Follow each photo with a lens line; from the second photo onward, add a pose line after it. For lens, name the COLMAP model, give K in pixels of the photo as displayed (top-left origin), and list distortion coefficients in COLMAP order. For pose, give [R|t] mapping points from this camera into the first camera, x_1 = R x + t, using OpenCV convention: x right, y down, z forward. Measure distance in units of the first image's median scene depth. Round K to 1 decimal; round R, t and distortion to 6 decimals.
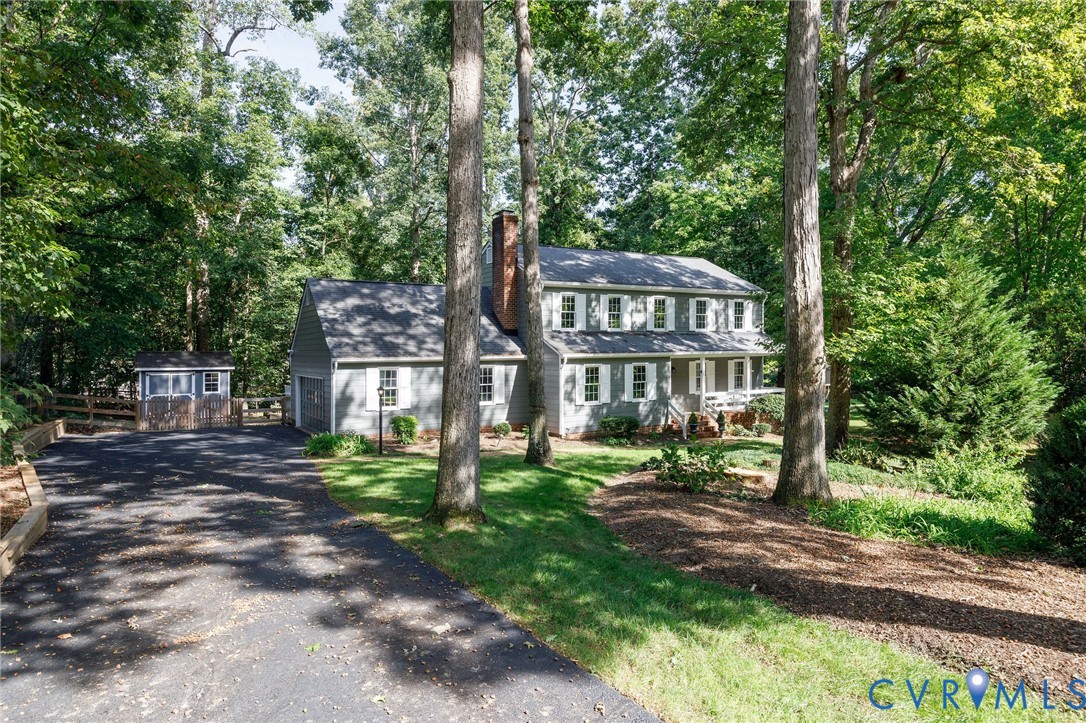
lens RADIAL K [[622.7, 0, 543.0], [0, 622.7, 361.5], [0, 0, 1]] dist [0.000388, 0.000118]
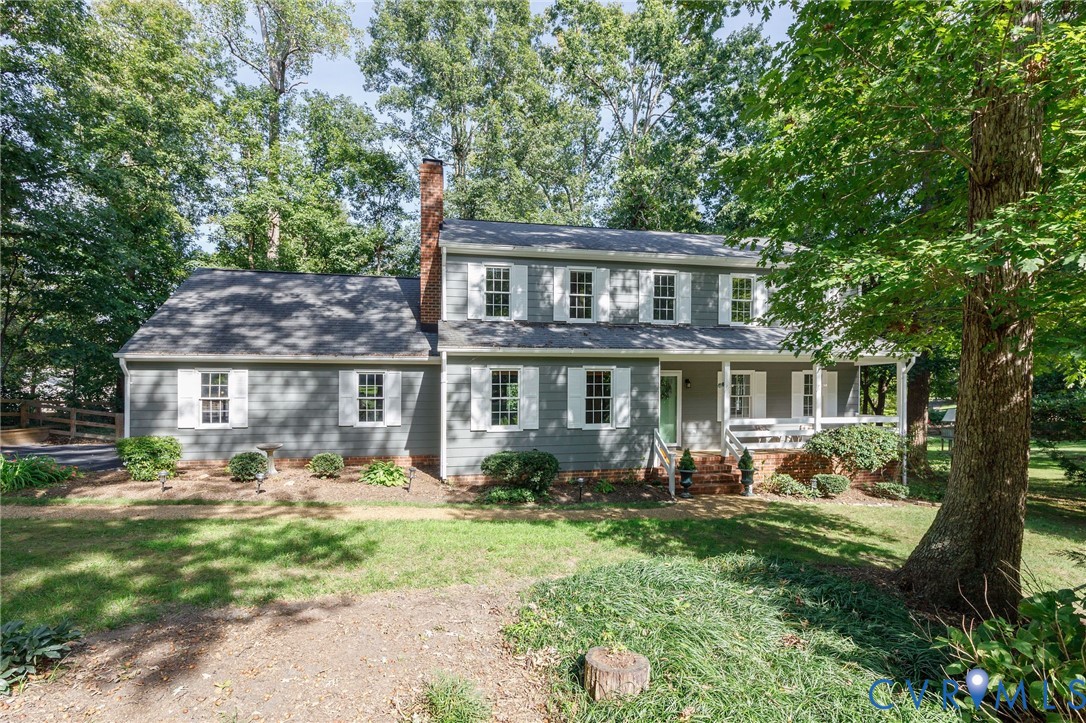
lens RADIAL K [[490.6, 0, 541.2], [0, 490.6, 389.9], [0, 0, 1]] dist [0.033878, 0.000149]
pose [[0.947278, 0.005836, -0.320359, 0.252594], [-0.010434, 0.999866, -0.012638, 0.031868], [0.320242, 0.015315, 0.947212, 0.506271]]
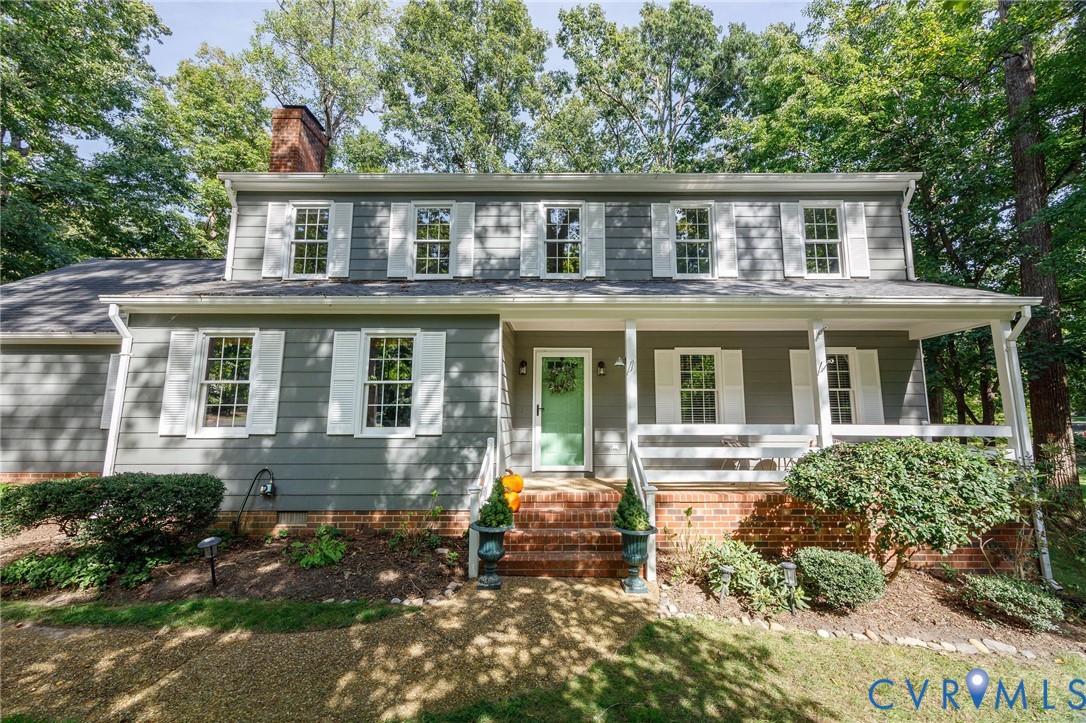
lens RADIAL K [[424.2, 0, 542.8], [0, 424.2, 347.6], [0, 0, 1]] dist [0.008263, 0.000231]
pose [[0.856677, -0.064208, -0.511841, 0.352725], [-0.020091, 0.987318, -0.157481, 0.050248], [0.515461, 0.145193, 0.844523, 0.815411]]
